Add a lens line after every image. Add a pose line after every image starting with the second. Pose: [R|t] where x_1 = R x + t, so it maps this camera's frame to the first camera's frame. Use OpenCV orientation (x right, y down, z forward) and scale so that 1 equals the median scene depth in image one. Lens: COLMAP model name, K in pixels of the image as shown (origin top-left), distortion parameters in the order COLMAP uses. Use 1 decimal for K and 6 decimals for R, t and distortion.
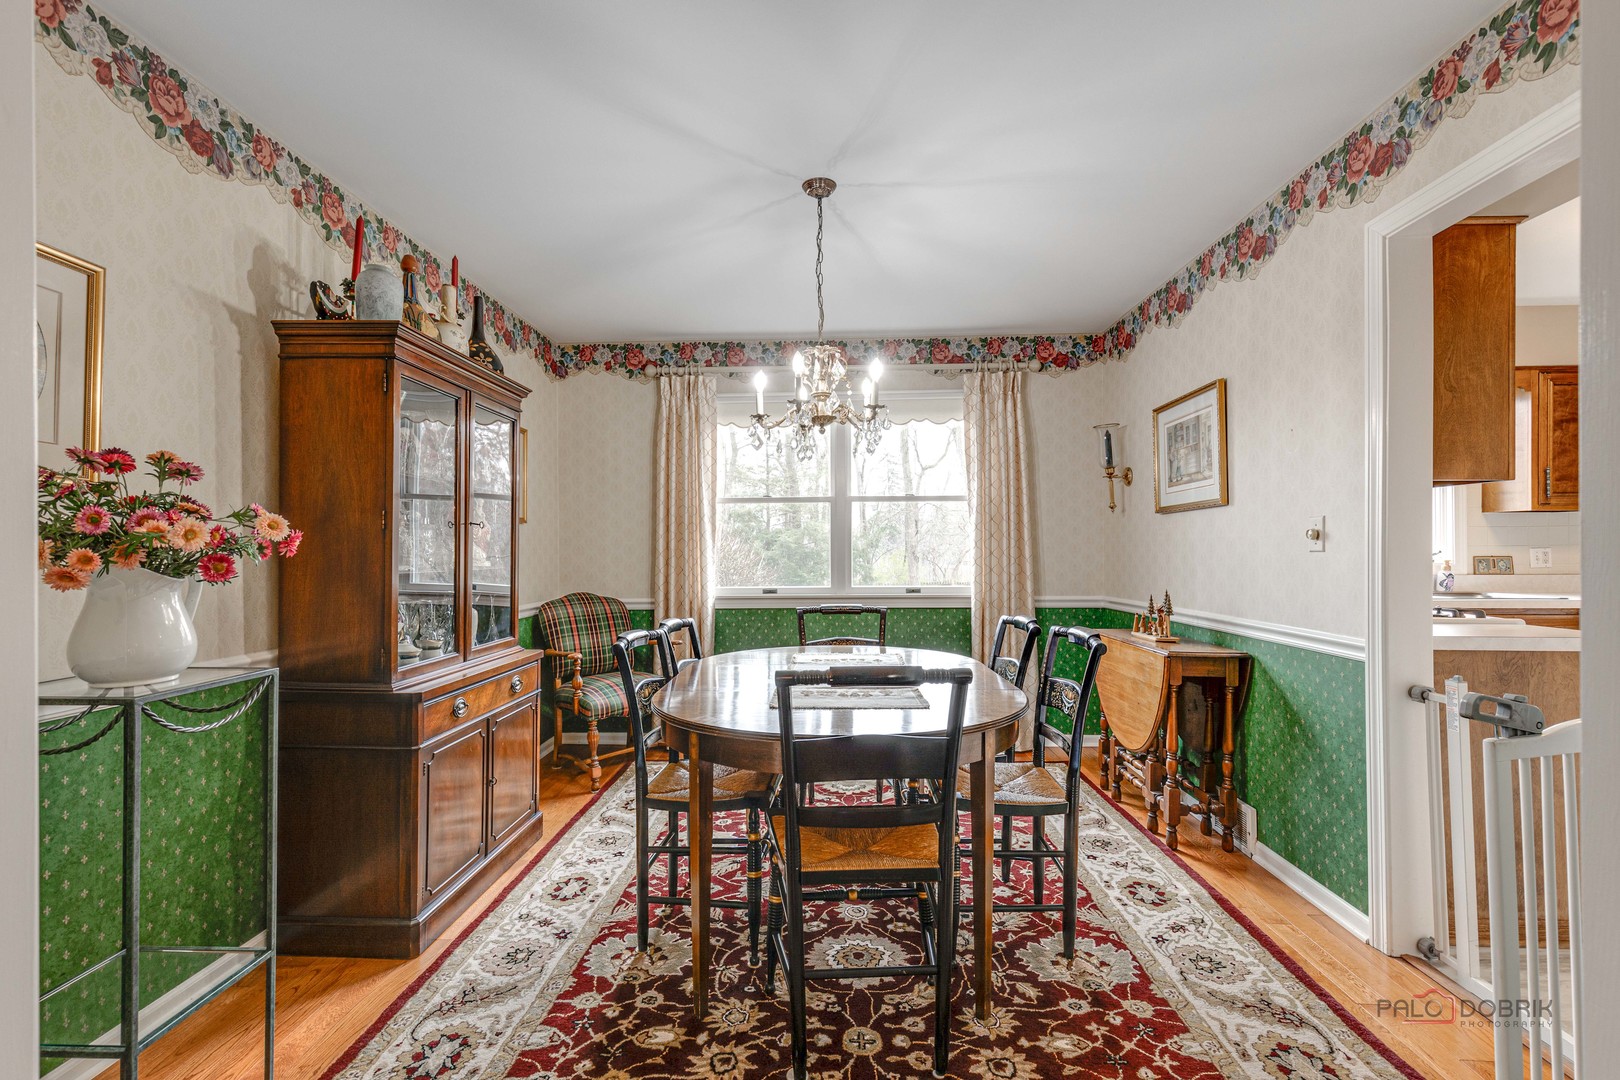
lens RADIAL K [[734.5, 0, 804.9], [0, 734.5, 548.9], [0, 0, 1]] dist [0.005813, -0.000207]
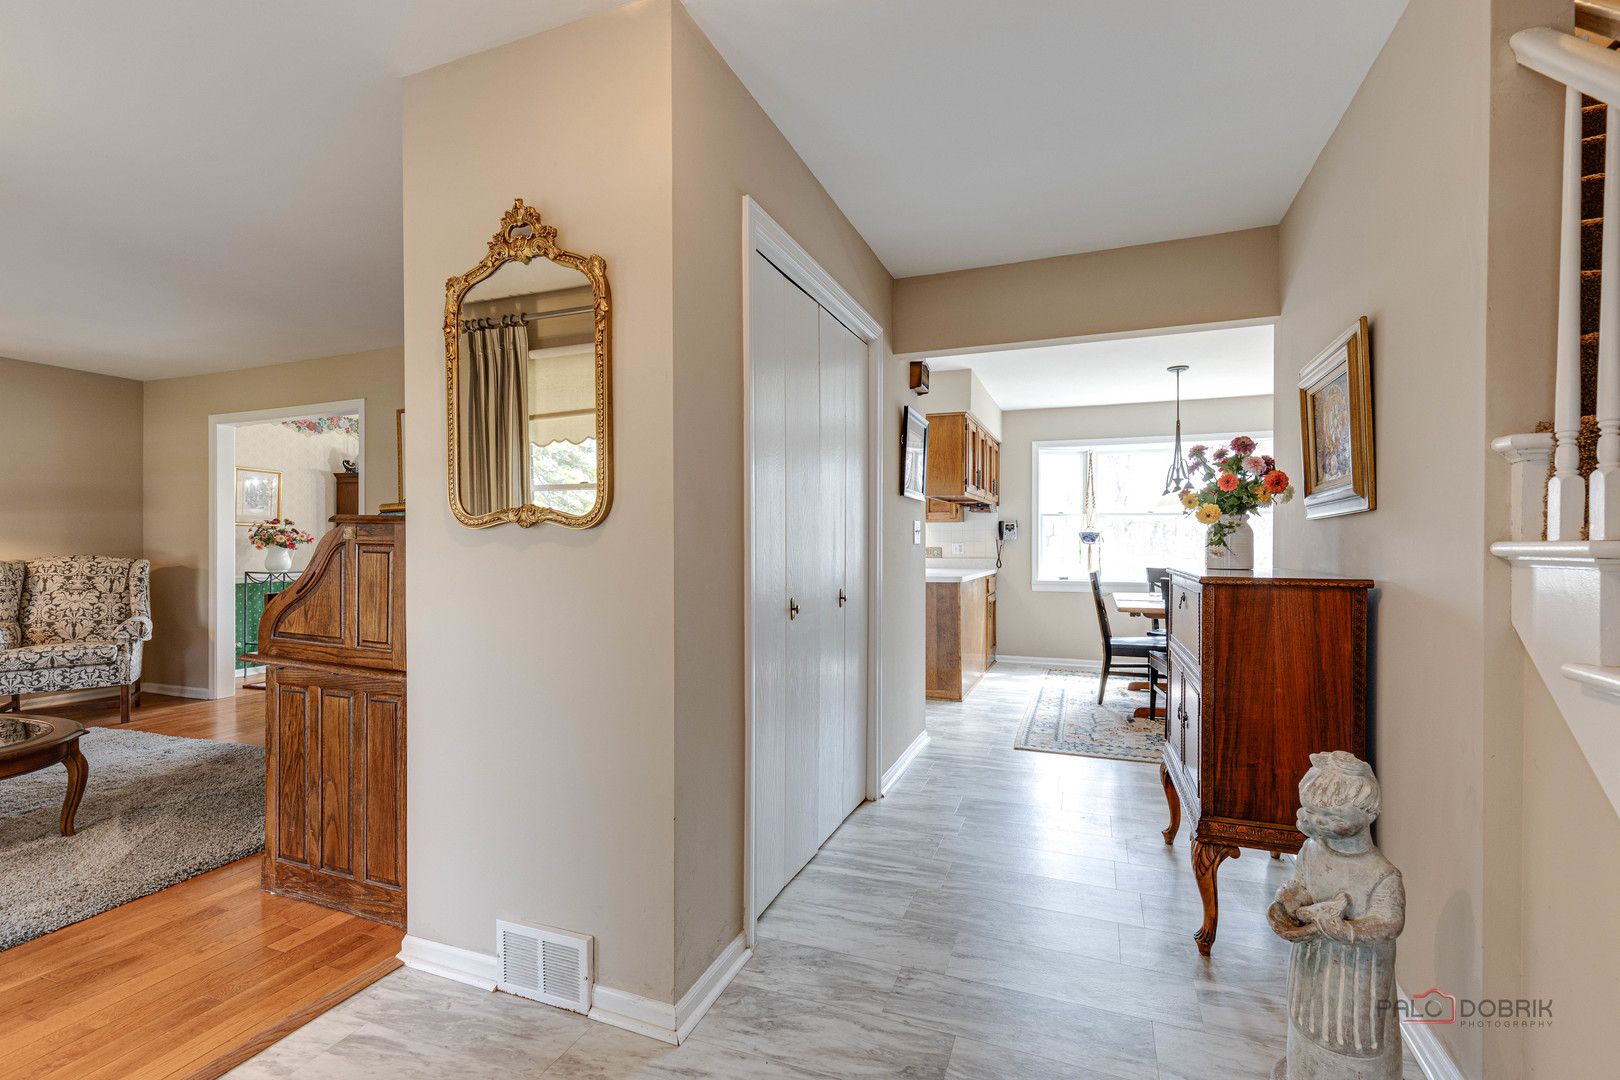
lens RADIAL K [[734.5, 0, 811.7], [0, 734.5, 541.3], [0, 0, 1]] dist [0.005813, -0.000207]
pose [[0.945297, 0.004842, -0.326175, 1.369935], [-0.003728, 0.999985, 0.004040, -0.011571], [0.326189, -0.002603, 0.945301, -0.823914]]
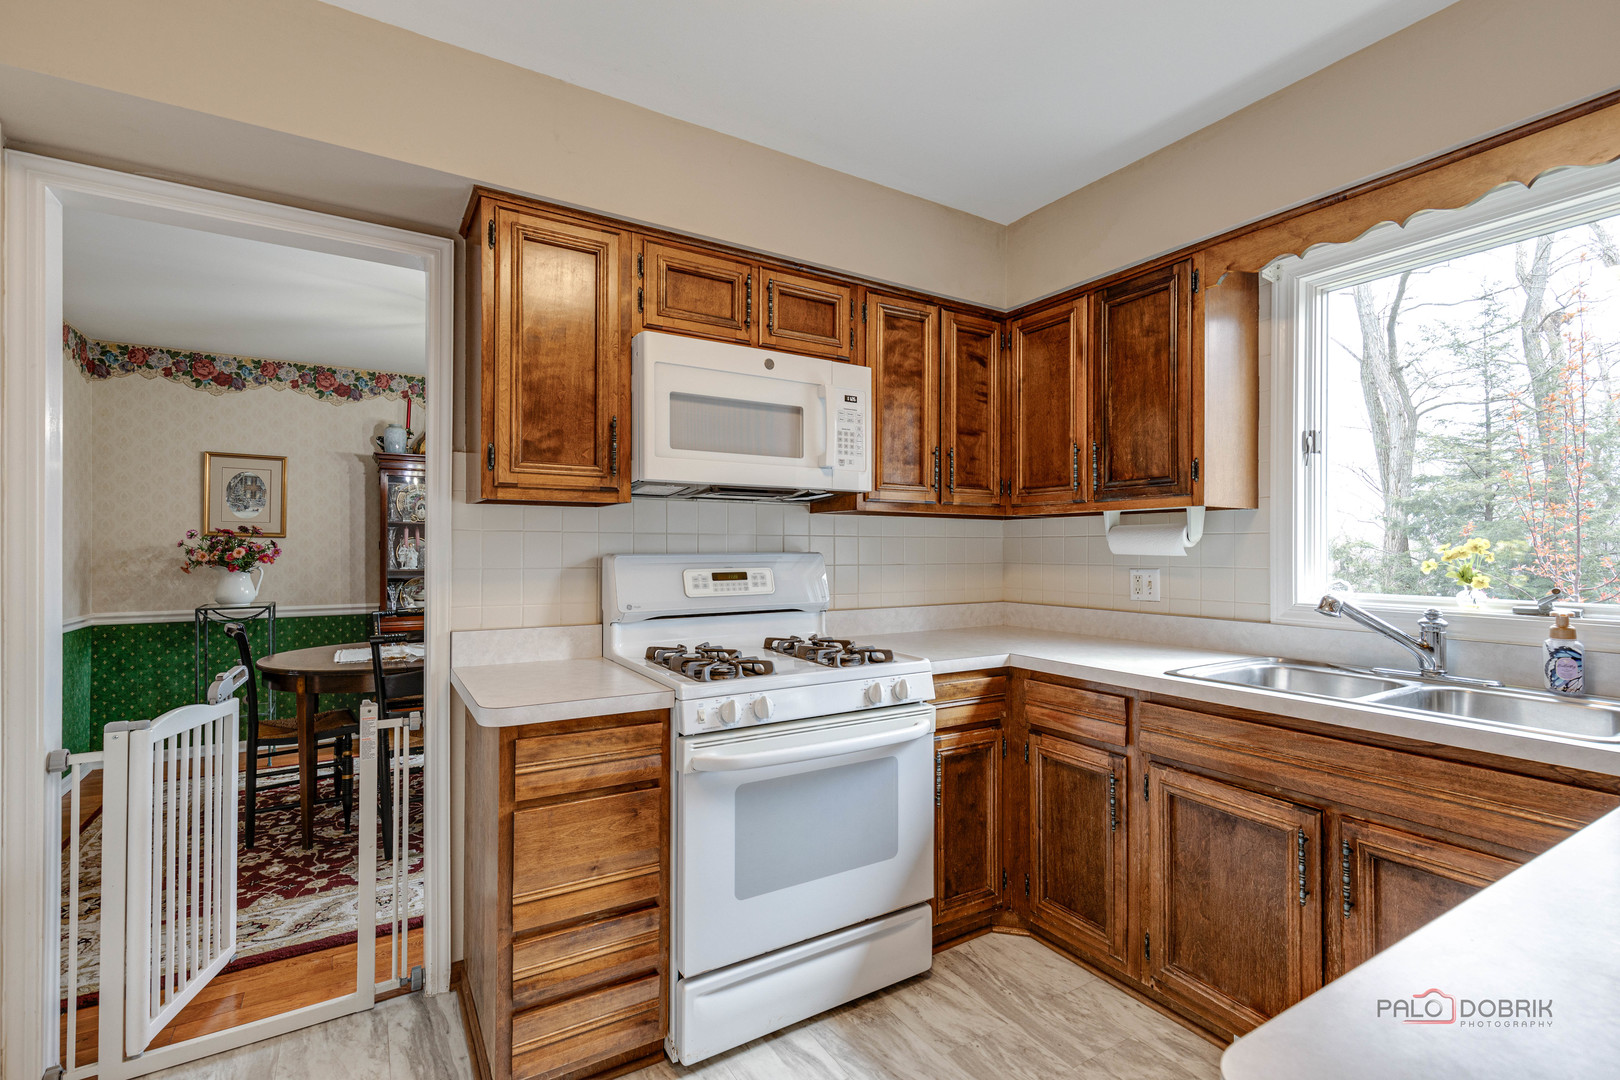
lens RADIAL K [[734.5, 0, 817.9], [0, 734.5, 544.7], [0, 0, 1]] dist [0.005813, -0.000207]
pose [[0.561024, 0.000217, -0.827799, 1.071563], [0.000148, 1.000000, 0.000363, -0.023956], [0.827799, -0.000326, 0.561024, 0.483582]]
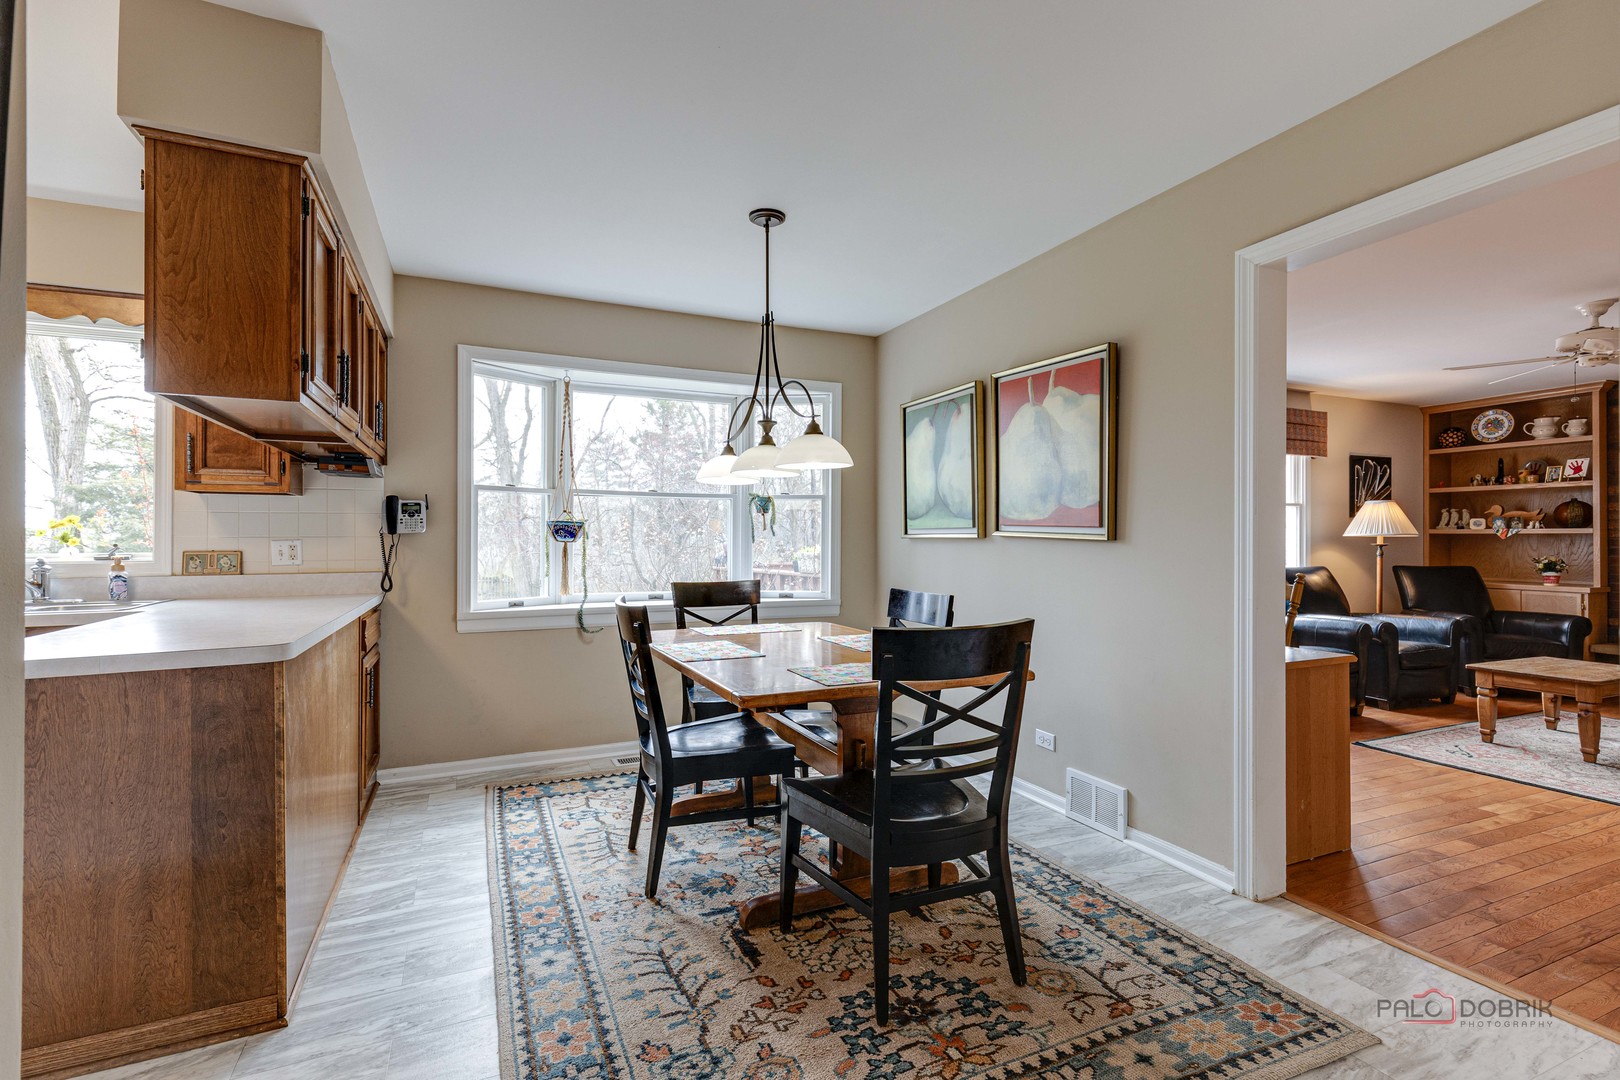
lens RADIAL K [[756.8, 0, 811.6], [0, 756.8, 532.1], [0, 0, 1]] dist [0.003113, -0.000174]
pose [[0.896653, 0.007752, 0.442667, 1.267012], [-0.004848, 0.999959, -0.007691, -0.007584], [-0.442708, 0.004750, 0.896653, 0.023690]]
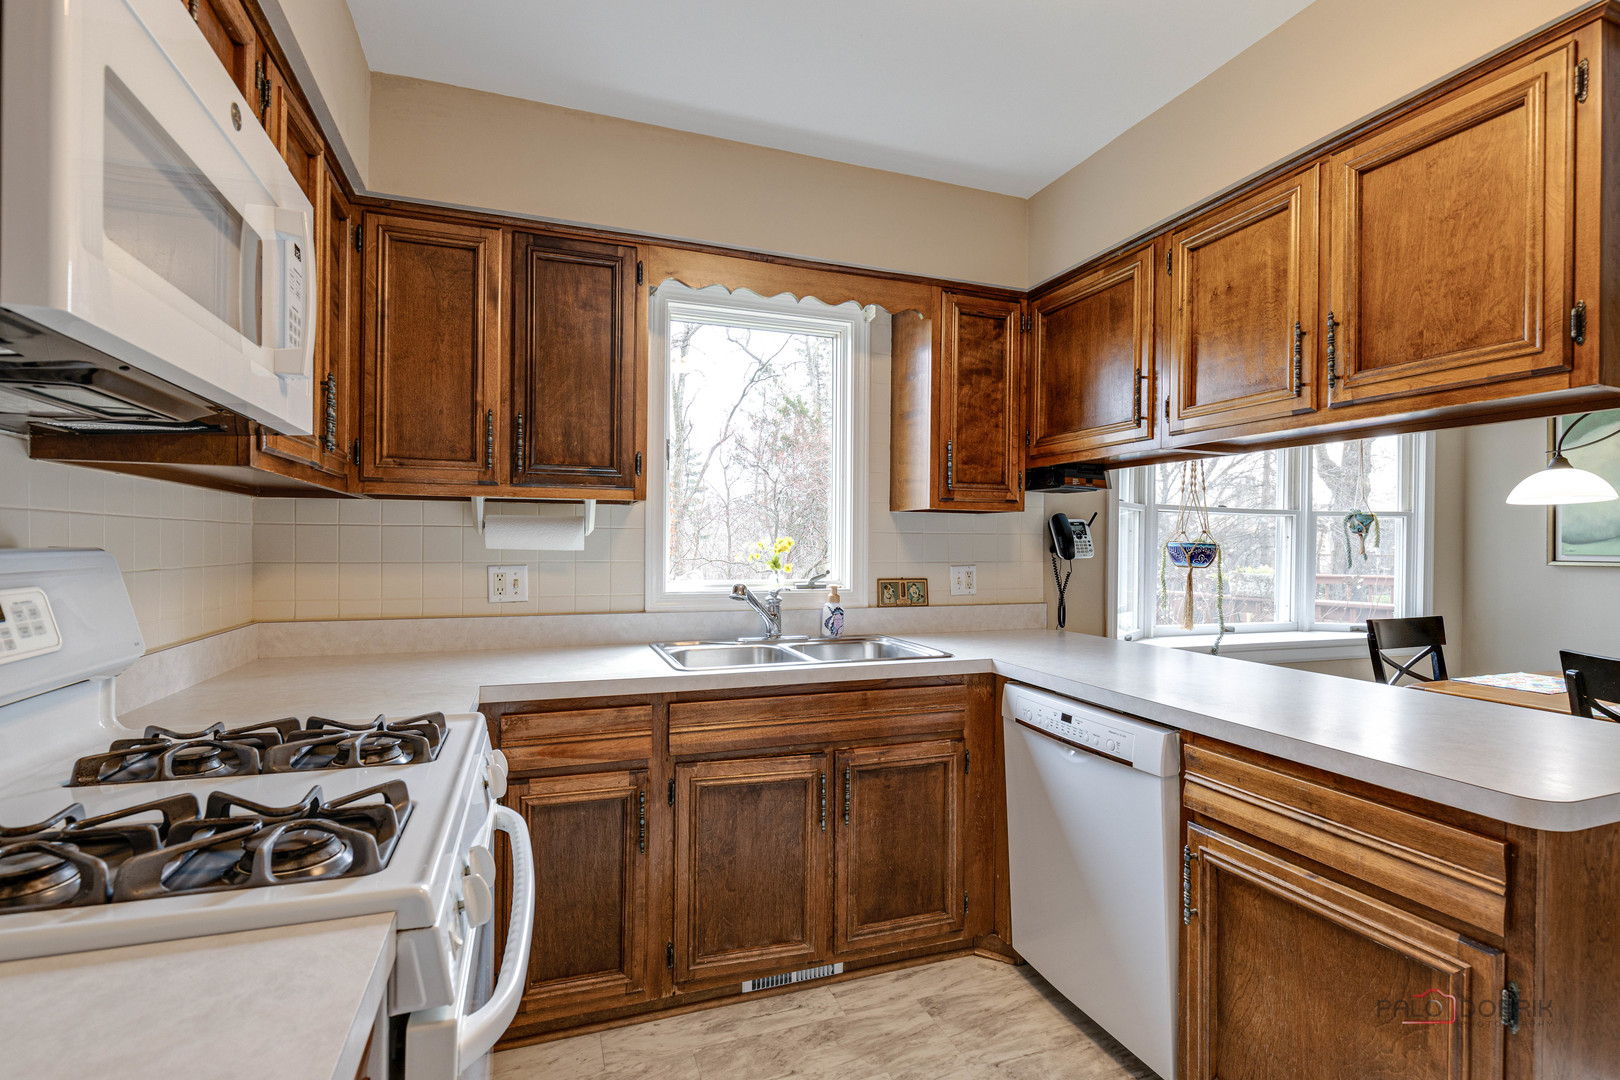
lens RADIAL K [[756.8, 0, 797.1], [0, 756.8, 548.6], [0, 0, 1]] dist [0.003113, -0.000174]
pose [[0.925522, 0.009977, 0.378563, 0.656723], [-0.013909, 0.999874, 0.007654, -0.022932], [-0.378439, -0.012349, 0.925544, 0.460678]]
